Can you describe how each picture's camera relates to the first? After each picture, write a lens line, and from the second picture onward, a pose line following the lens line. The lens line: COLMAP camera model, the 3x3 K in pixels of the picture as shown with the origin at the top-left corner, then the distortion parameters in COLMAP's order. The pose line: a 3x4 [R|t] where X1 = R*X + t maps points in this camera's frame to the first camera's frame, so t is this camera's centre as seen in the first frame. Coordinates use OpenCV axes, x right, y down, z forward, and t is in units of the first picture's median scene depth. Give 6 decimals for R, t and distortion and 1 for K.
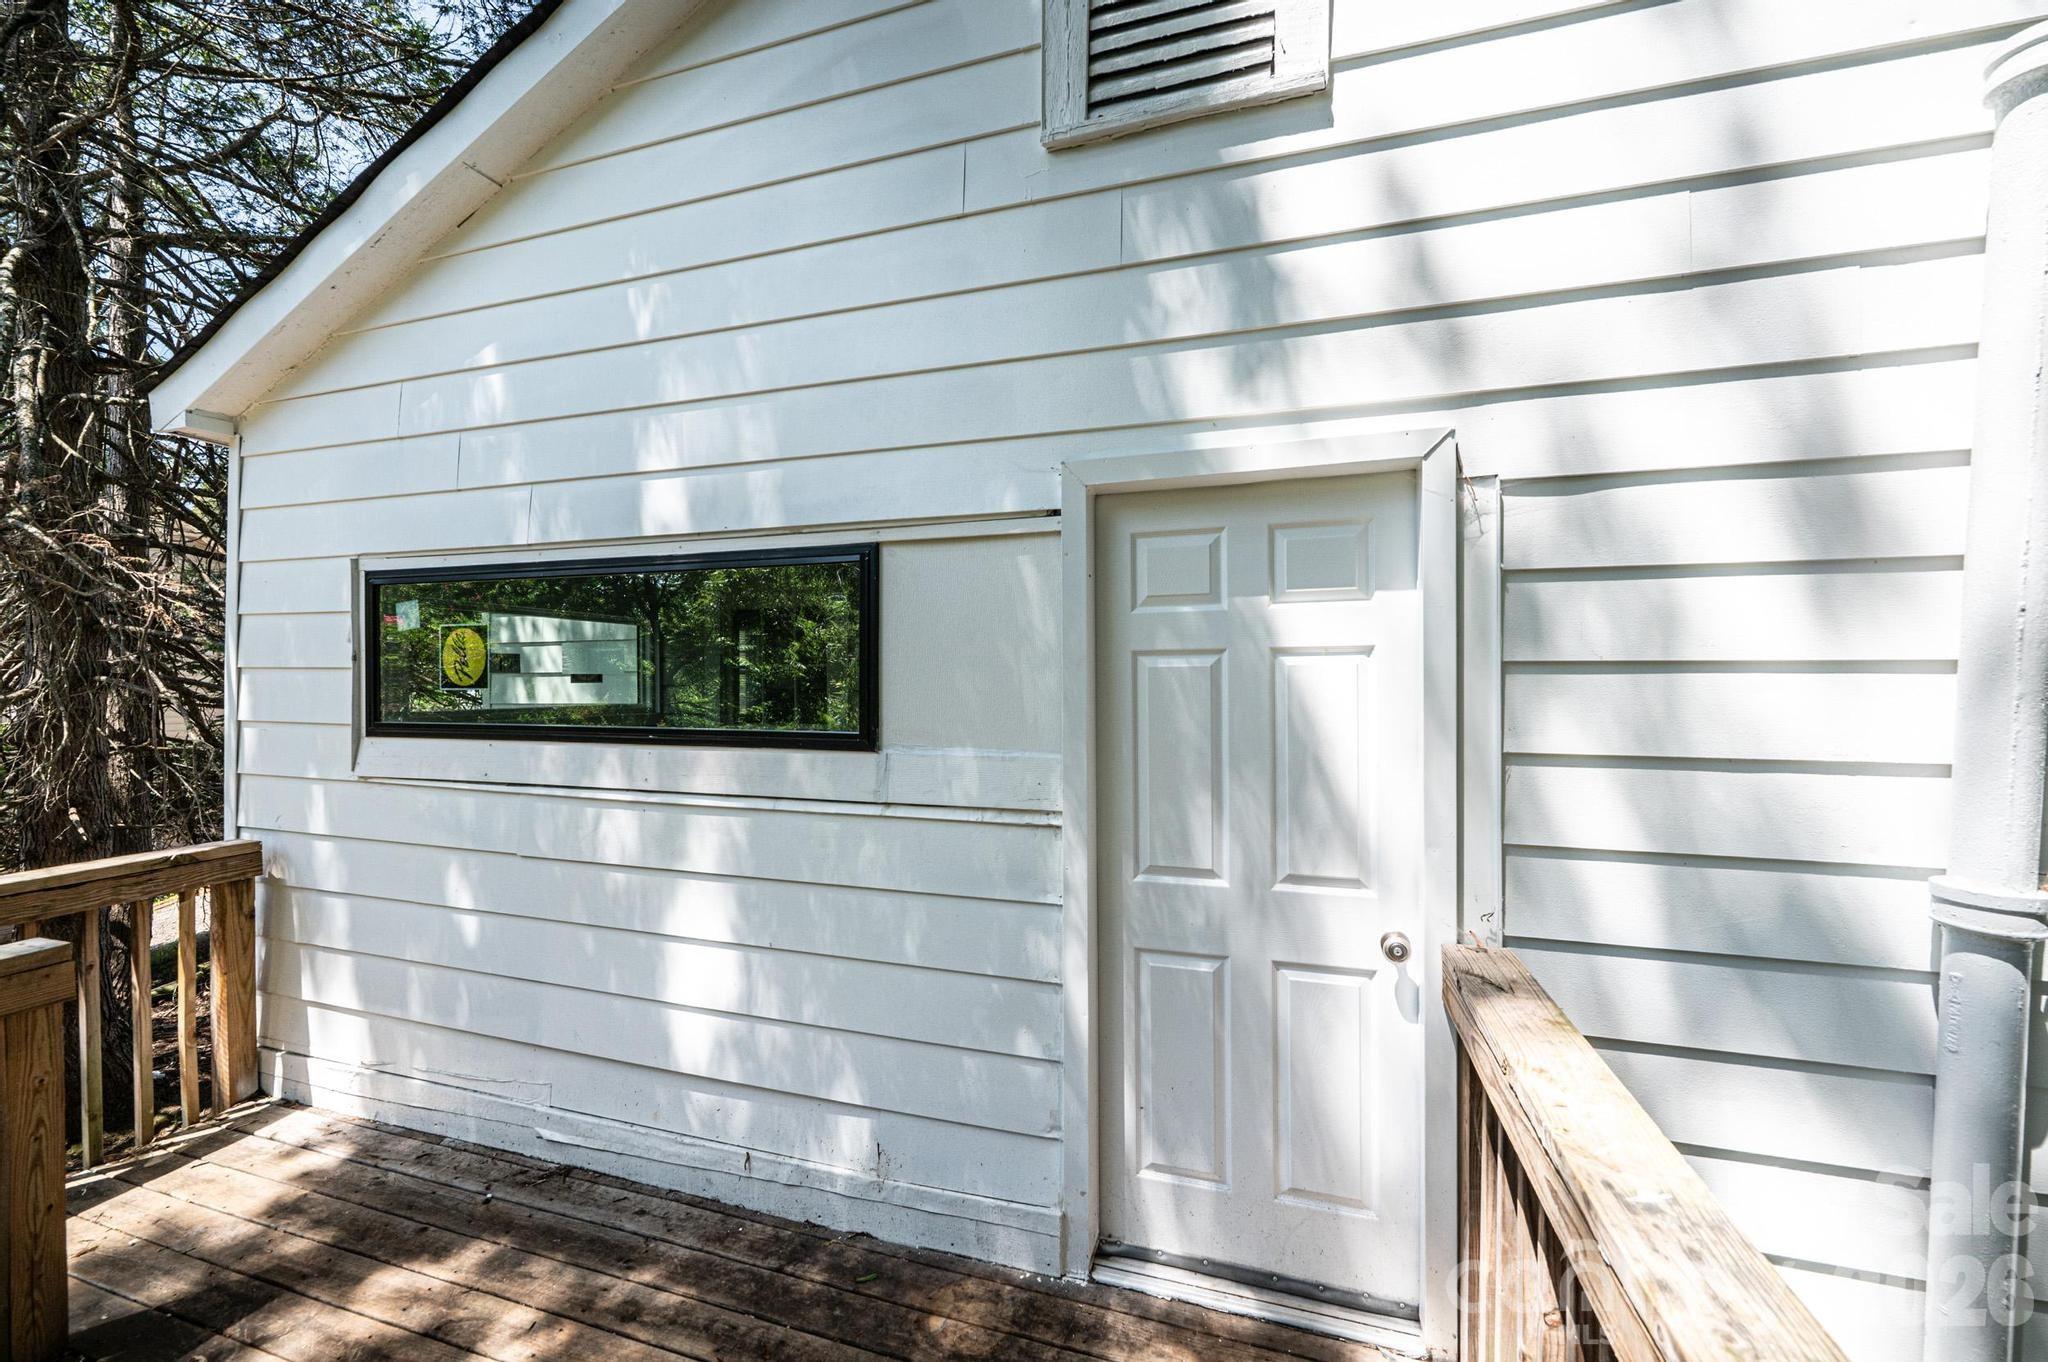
lens RADIAL K [[819.5, 0, 1017.9], [0, 819.5, 687.7], [0, 0, 1]] dist [-0.004472, 0.000930]
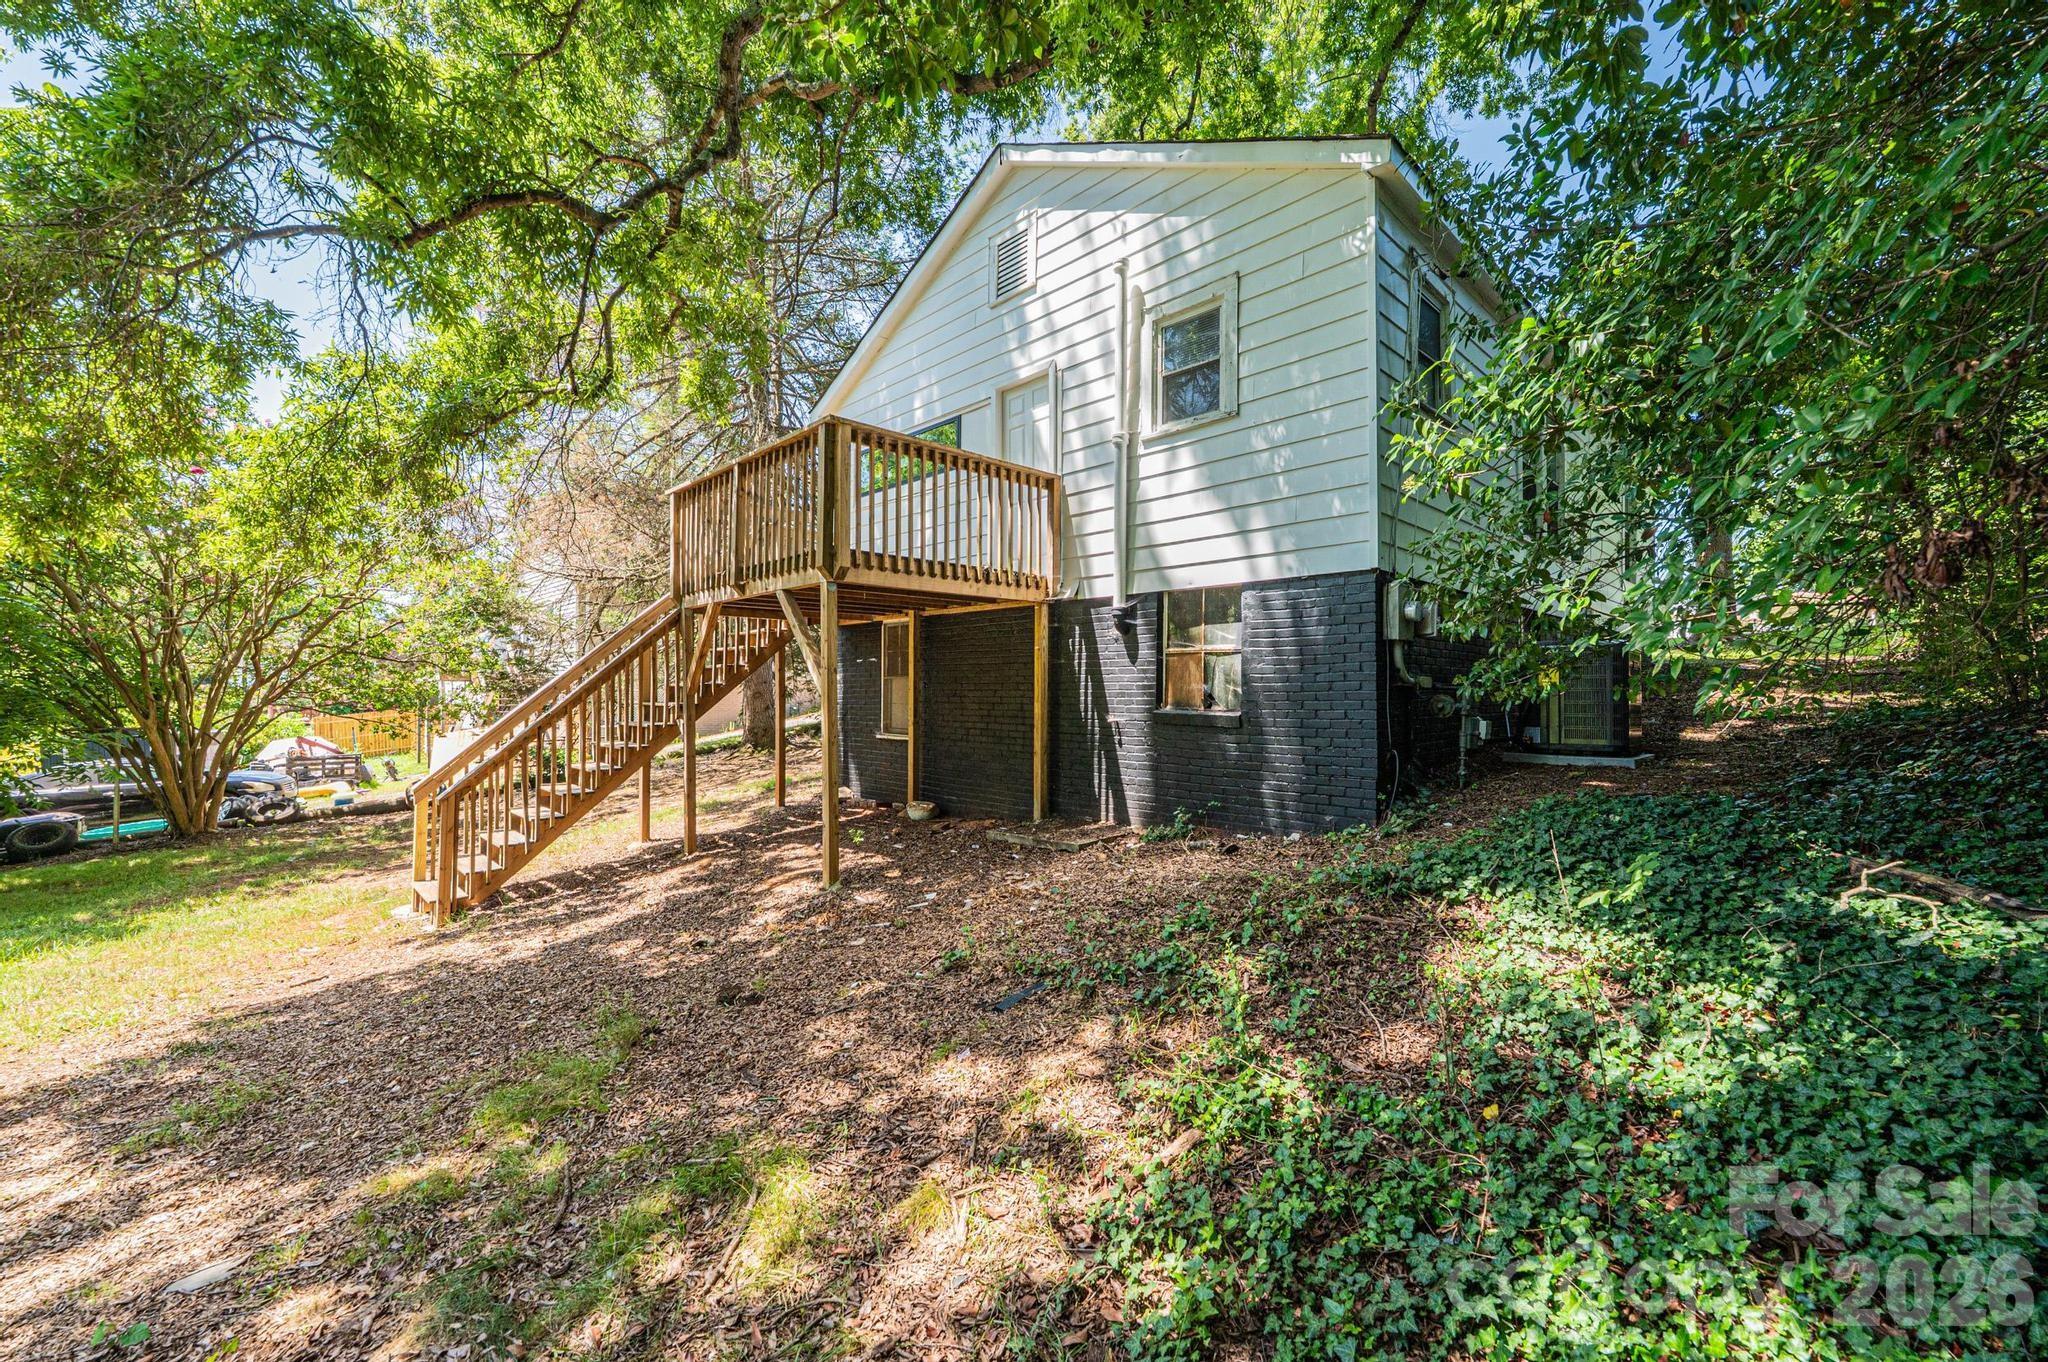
lens RADIAL K [[819.5, 0, 1025.7], [0, 819.5, 684.1], [0, 0, 1]] dist [-0.004472, 0.000930]
pose [[0.881952, -0.005721, -0.471304, 2.092154], [-0.001631, 0.999883, -0.015189, 1.253407], [0.471336, 0.014165, 0.881840, -2.451402]]
